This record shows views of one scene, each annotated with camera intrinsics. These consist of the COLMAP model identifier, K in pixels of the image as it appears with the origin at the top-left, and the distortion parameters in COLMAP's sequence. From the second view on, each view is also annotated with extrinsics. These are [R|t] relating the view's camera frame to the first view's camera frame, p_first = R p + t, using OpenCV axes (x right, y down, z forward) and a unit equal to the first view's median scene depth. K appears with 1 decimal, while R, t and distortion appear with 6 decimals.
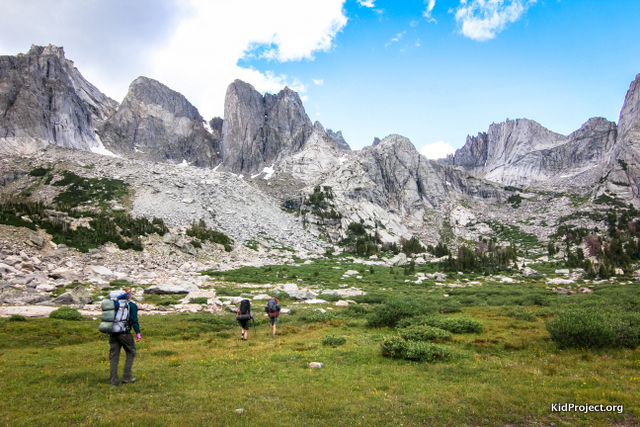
lens RADIAL K [[472.0, 0, 319.8], [0, 472.0, 213.1], [0, 0, 1]] dist [-0.006343, -0.001866]
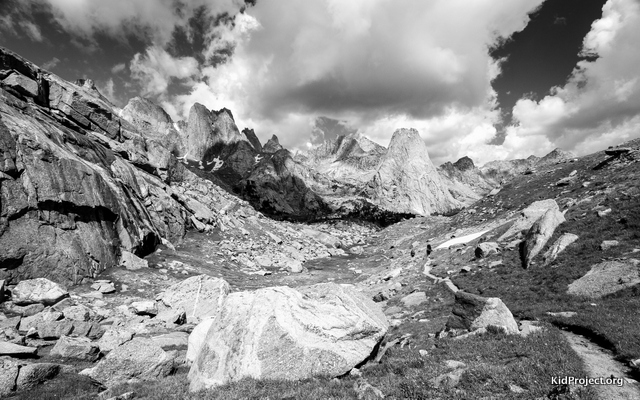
lens RADIAL K [[335.3, 0, 320.5], [0, 335.3, 199.9], [0, 0, 1]] dist [0.000215, 0.000015]
pose [[0.962450, 0.034898, 0.269205, -0.079707], [-0.064379, 0.992753, 0.101471, -0.118745], [-0.263713, -0.114992, 0.957722, -0.500722]]
